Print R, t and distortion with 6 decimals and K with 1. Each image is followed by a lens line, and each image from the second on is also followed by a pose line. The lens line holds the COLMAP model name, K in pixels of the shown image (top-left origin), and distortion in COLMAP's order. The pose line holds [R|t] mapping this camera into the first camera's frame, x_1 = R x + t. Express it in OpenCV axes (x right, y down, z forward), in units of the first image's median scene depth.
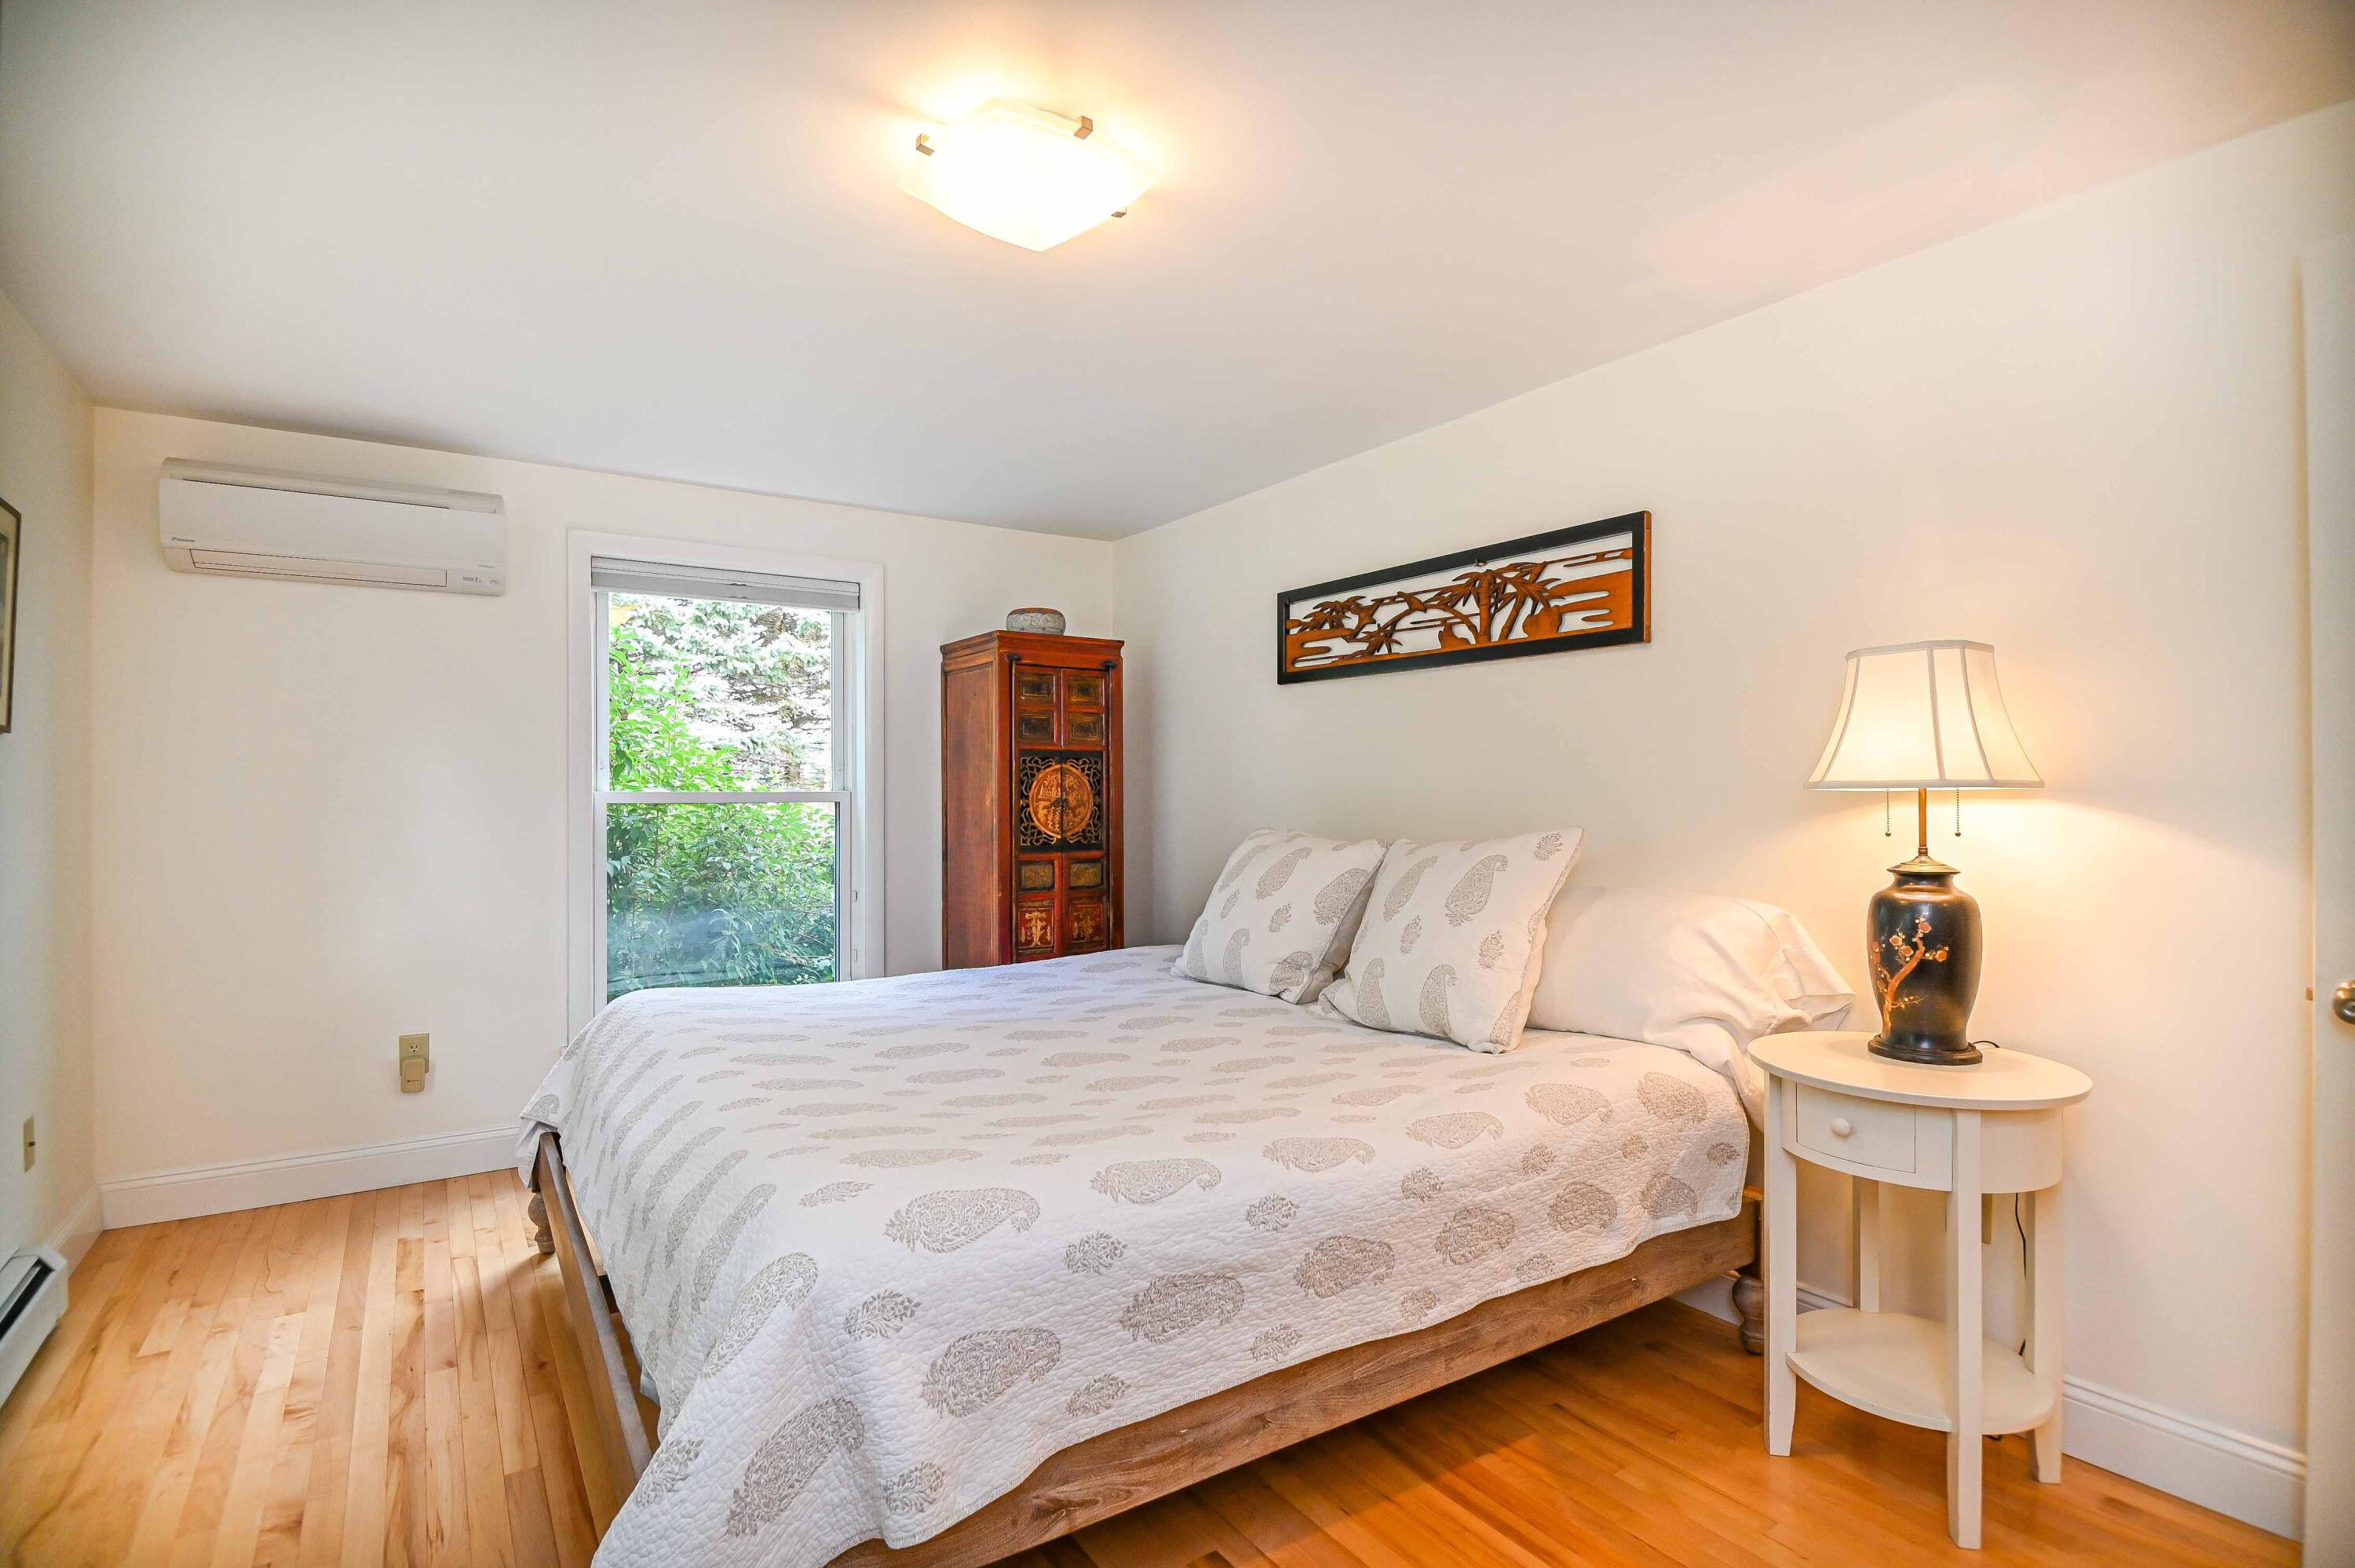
lens RADIAL K [[1151.1, 0, 1171.1], [0, 1151.1, 792.7], [0, 0, 1]] dist [-0.000767, -0.001102]
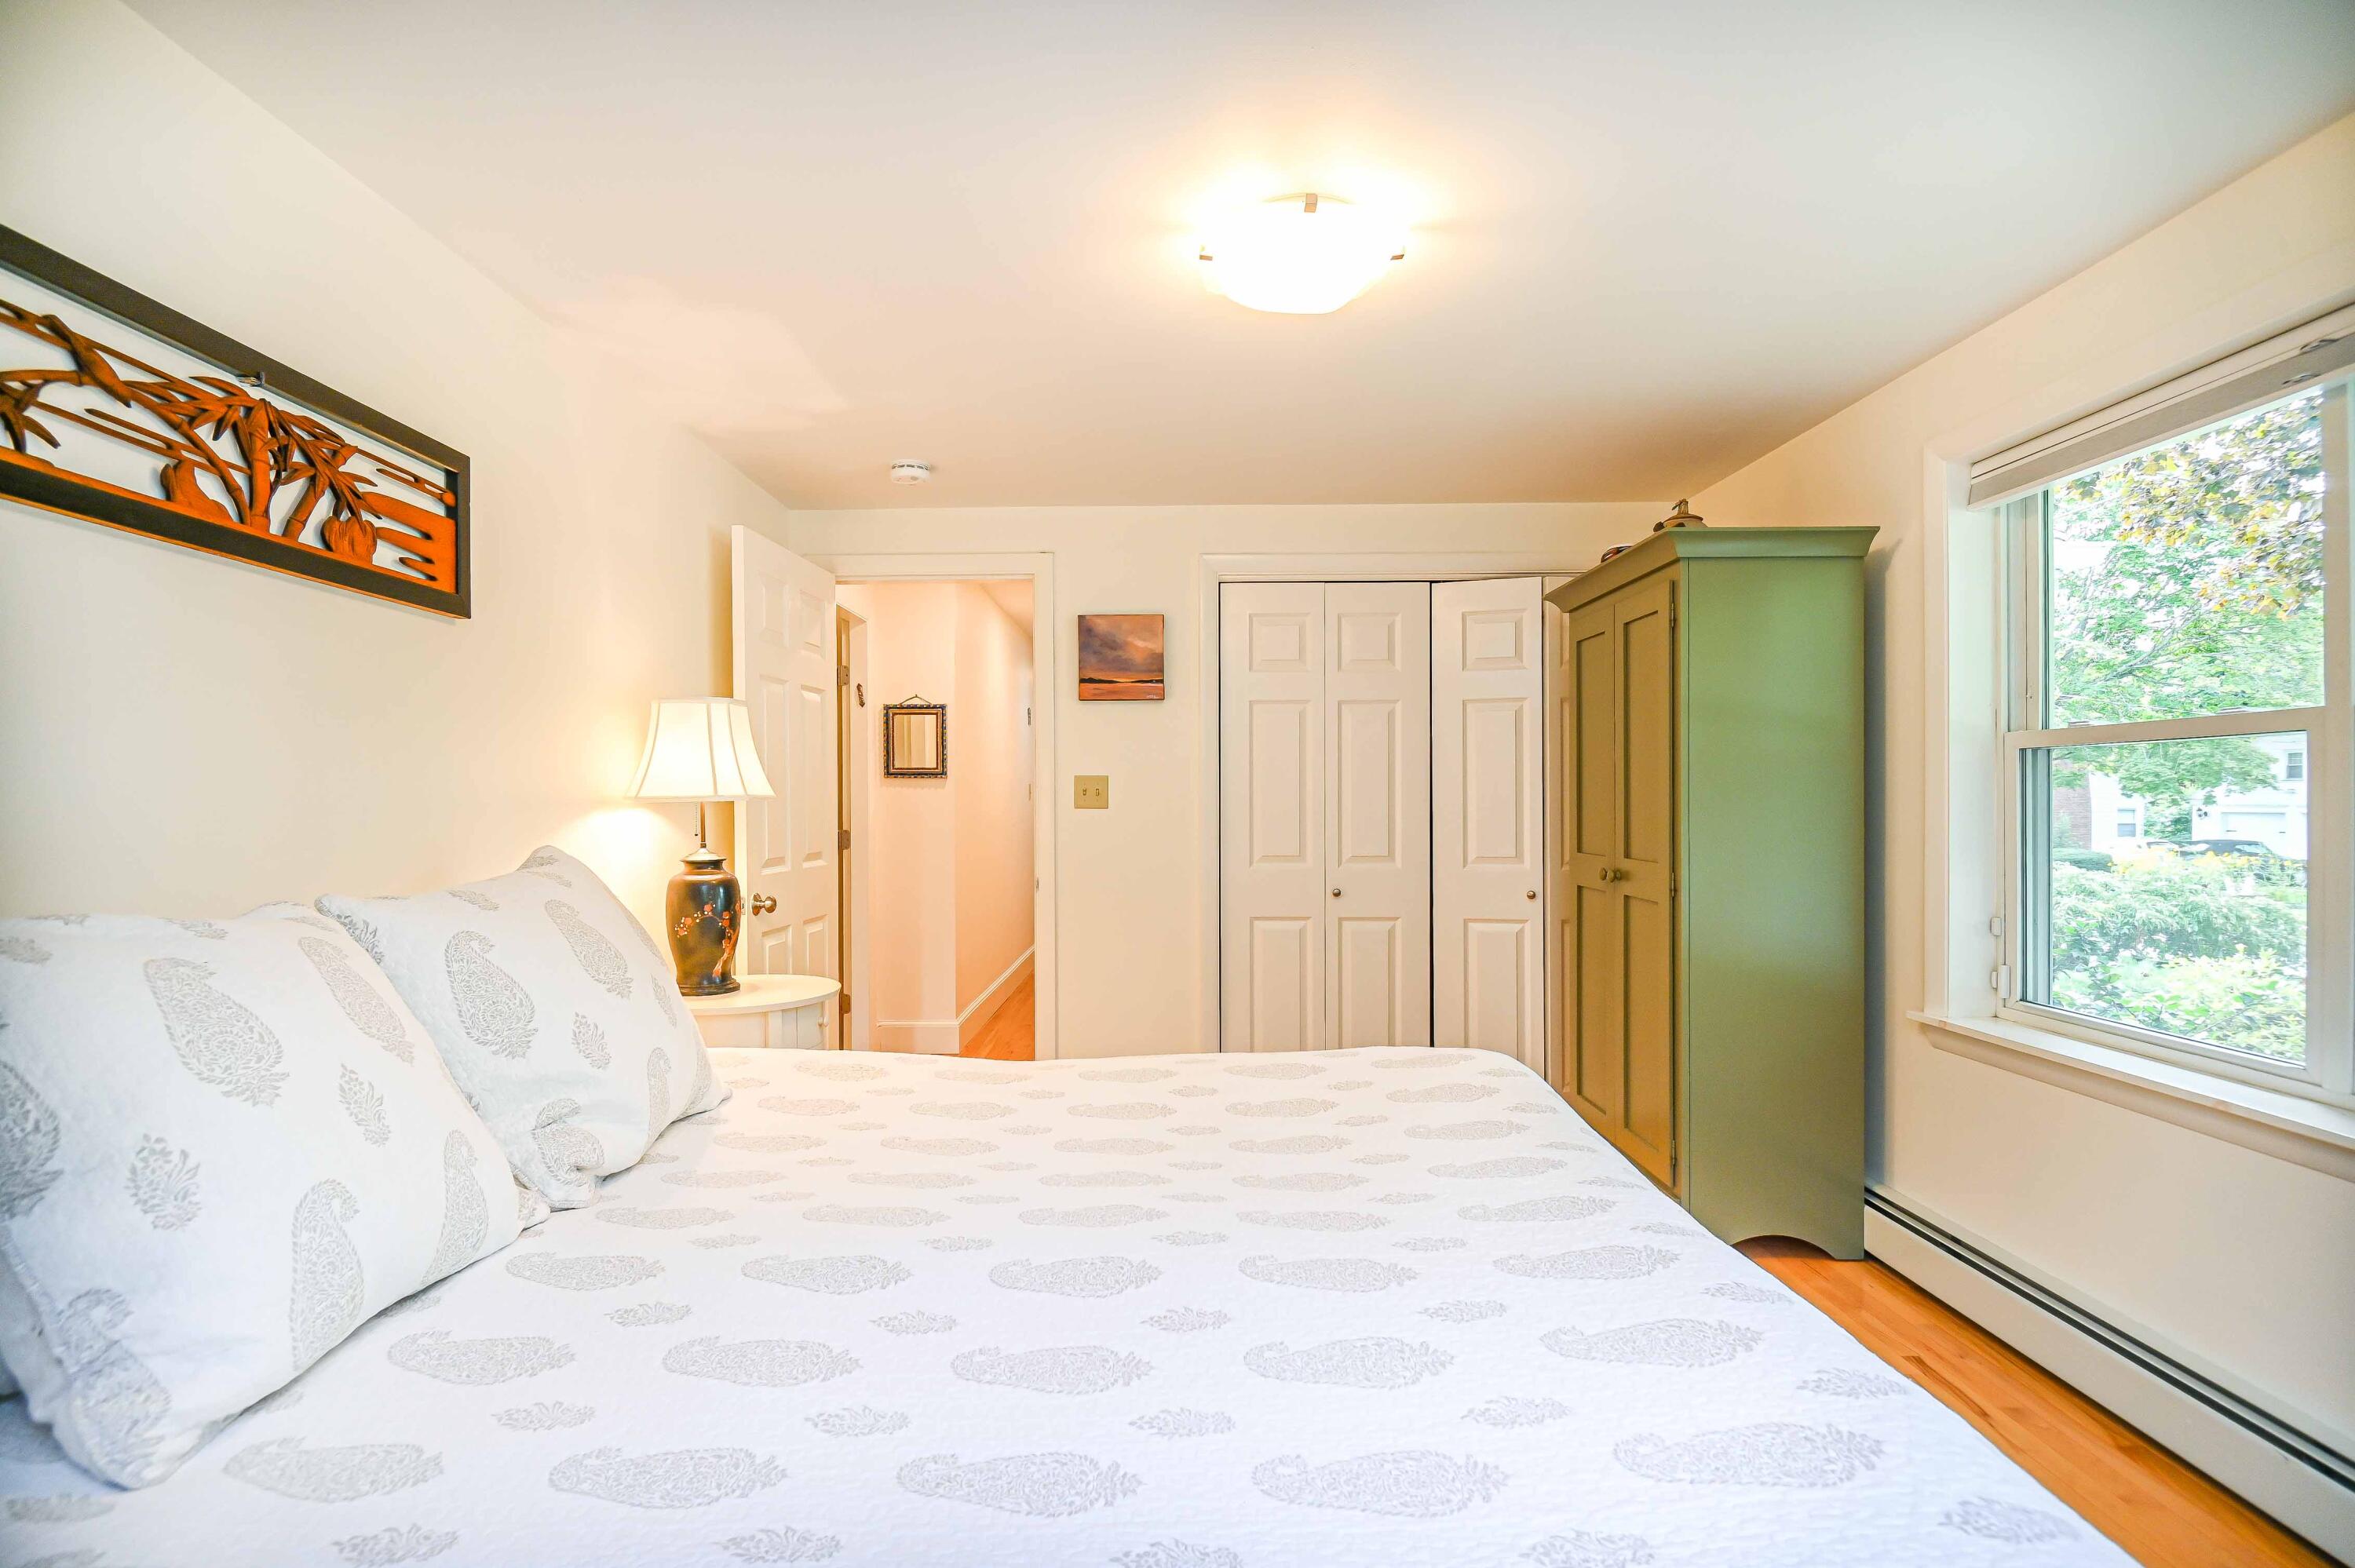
lens RADIAL K [[1151.1, 0, 1181.0], [0, 1151.1, 793.9], [0, 0, 1]] dist [-0.000767, -0.001102]
pose [[-0.831169, 0.010072, 0.555929, -0.427467], [0.005116, 0.999932, -0.010466, 0.004166], [-0.555996, -0.005855, -0.831164, 1.302916]]
